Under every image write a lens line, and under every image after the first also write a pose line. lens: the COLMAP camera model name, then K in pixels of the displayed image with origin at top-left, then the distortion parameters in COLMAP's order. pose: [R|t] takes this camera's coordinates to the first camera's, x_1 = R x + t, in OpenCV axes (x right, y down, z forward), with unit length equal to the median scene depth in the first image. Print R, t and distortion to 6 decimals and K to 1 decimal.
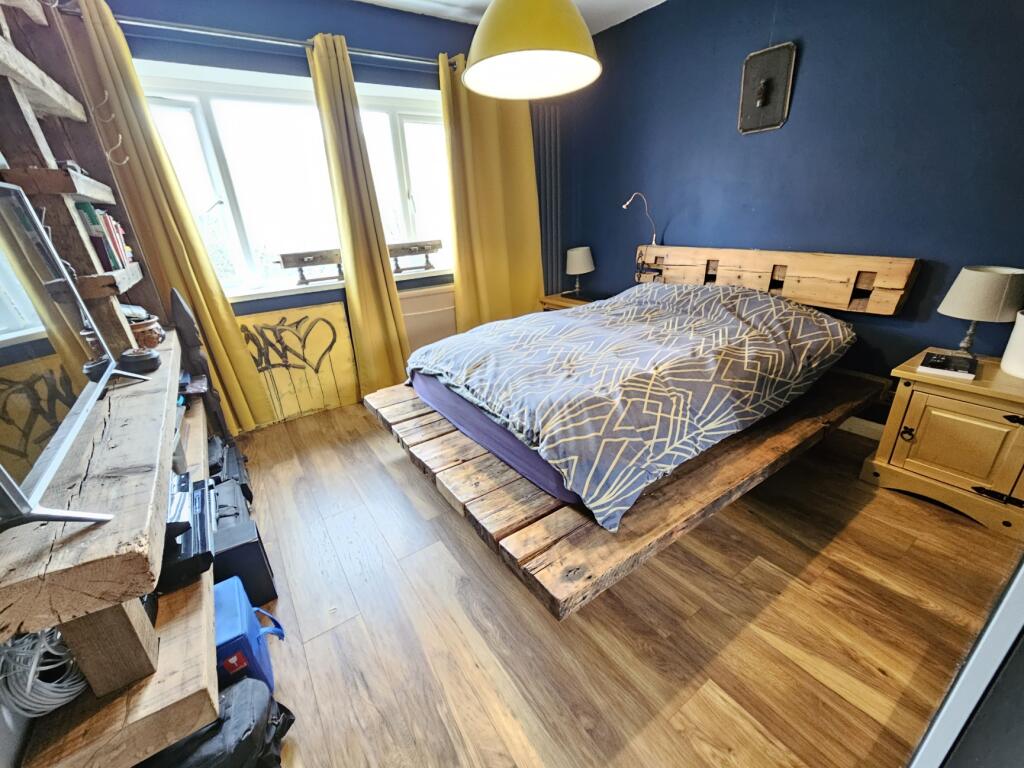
lens RADIAL K [[419.2, 0, 507.7], [0, 419.2, 389.6], [0, 0, 1]] dist [0.001195, -0.000457]
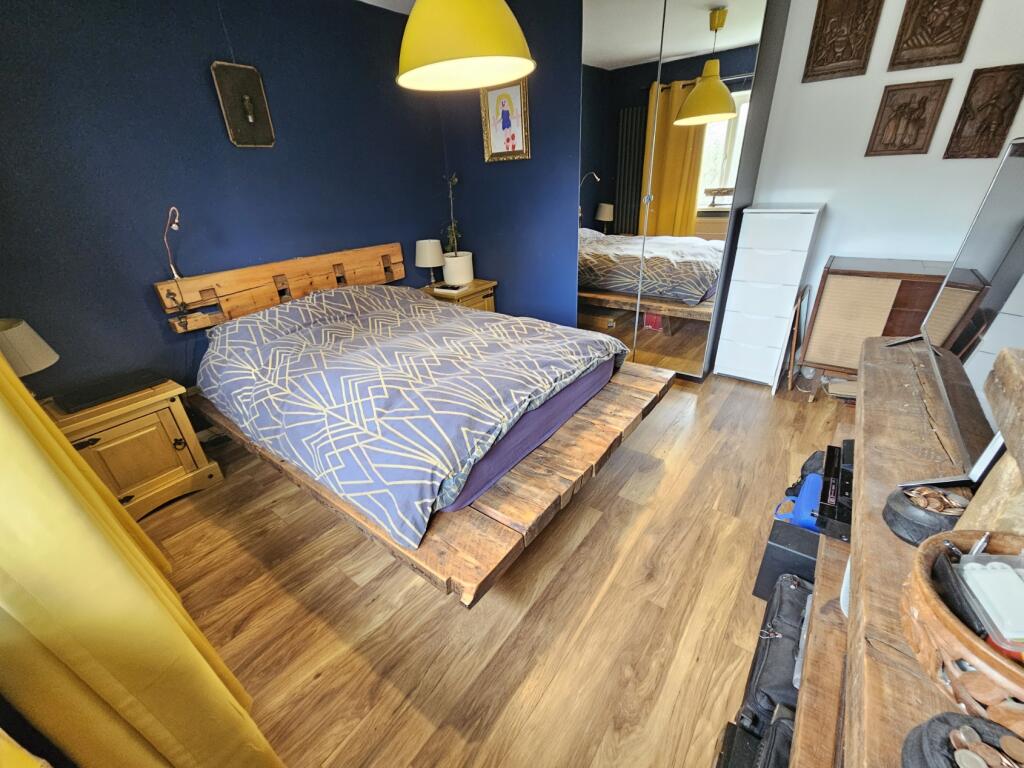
lens RADIAL K [[419.2, 0, 509.0], [0, 419.2, 387.2], [0, 0, 1]] dist [0.001195, -0.000457]
pose [[-0.311415, -0.356899, 0.880706, -0.823291], [0.436359, 0.769596, 0.466168, -0.439106], [-0.844163, 0.529476, -0.083928, 1.029887]]
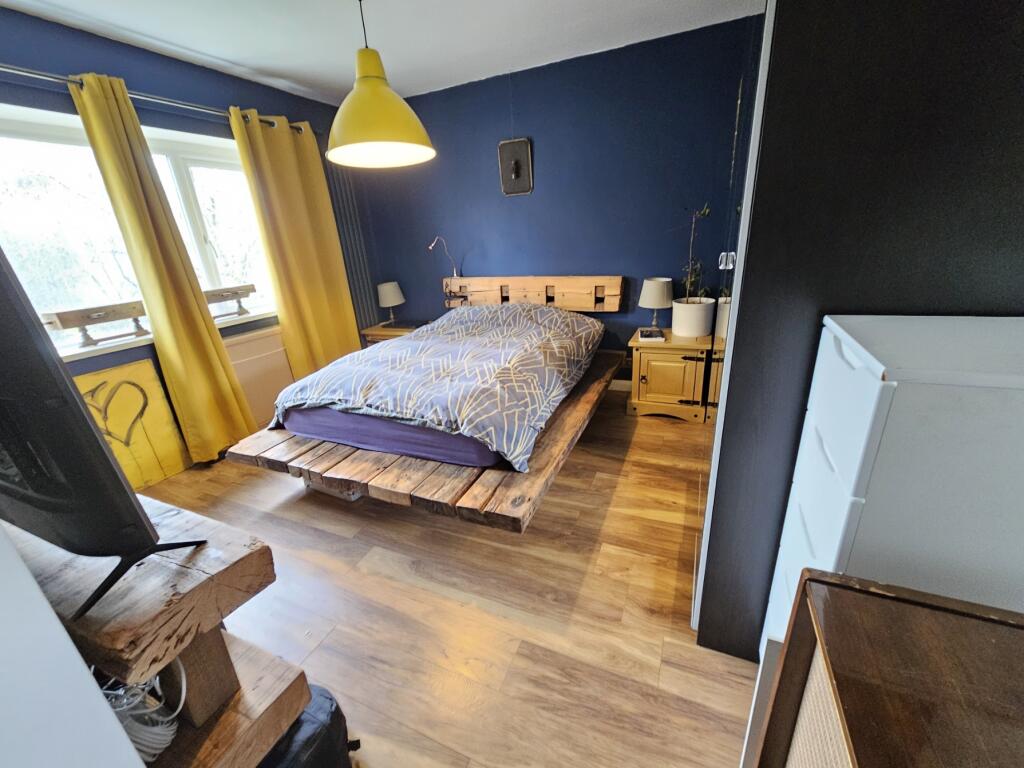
lens RADIAL K [[419.2, 0, 504.7], [0, 419.2, 387.7], [0, 0, 1]] dist [0.001195, -0.000457]
pose [[0.853610, -0.184388, 0.487187, -0.287917], [0.221201, 0.975052, -0.018537, 0.041864], [-0.471614, 0.123590, 0.873101, -0.158406]]
